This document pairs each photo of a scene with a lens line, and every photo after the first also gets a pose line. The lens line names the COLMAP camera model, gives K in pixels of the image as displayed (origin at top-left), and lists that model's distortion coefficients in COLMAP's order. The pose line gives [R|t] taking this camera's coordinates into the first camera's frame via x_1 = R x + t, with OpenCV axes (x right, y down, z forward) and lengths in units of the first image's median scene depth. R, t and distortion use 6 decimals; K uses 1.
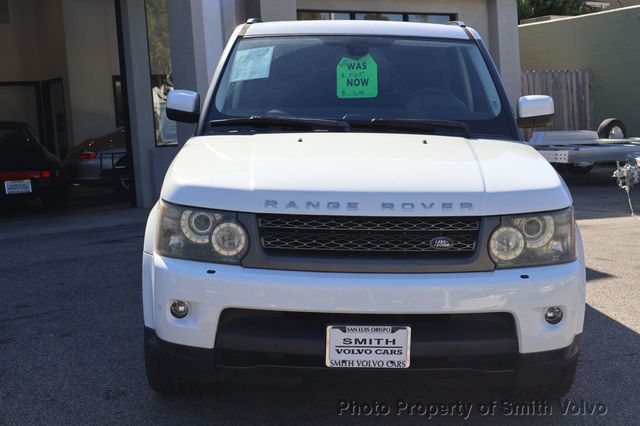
lens RADIAL K [[932.1, 0, 322.1], [0, 932.1, 210.2], [0, 0, 1]] dist [0.056850, 0.000000]
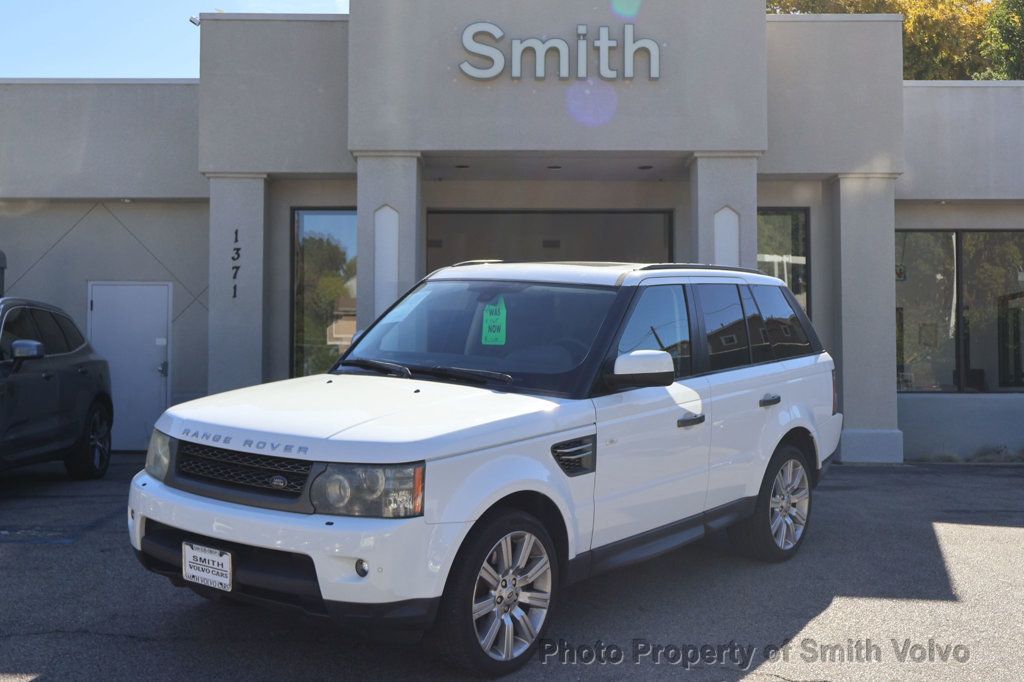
lens RADIAL K [[1188.1, 0, 513.2], [0, 1188.1, 344.5], [0, 0, 1]] dist [0.005126, 0.000000]
pose [[0.786566, 0.035214, -0.616501, 1.179979], [-0.100065, 0.992446, -0.070980, -0.051933], [0.609344, 0.117521, 0.784148, 0.072946]]
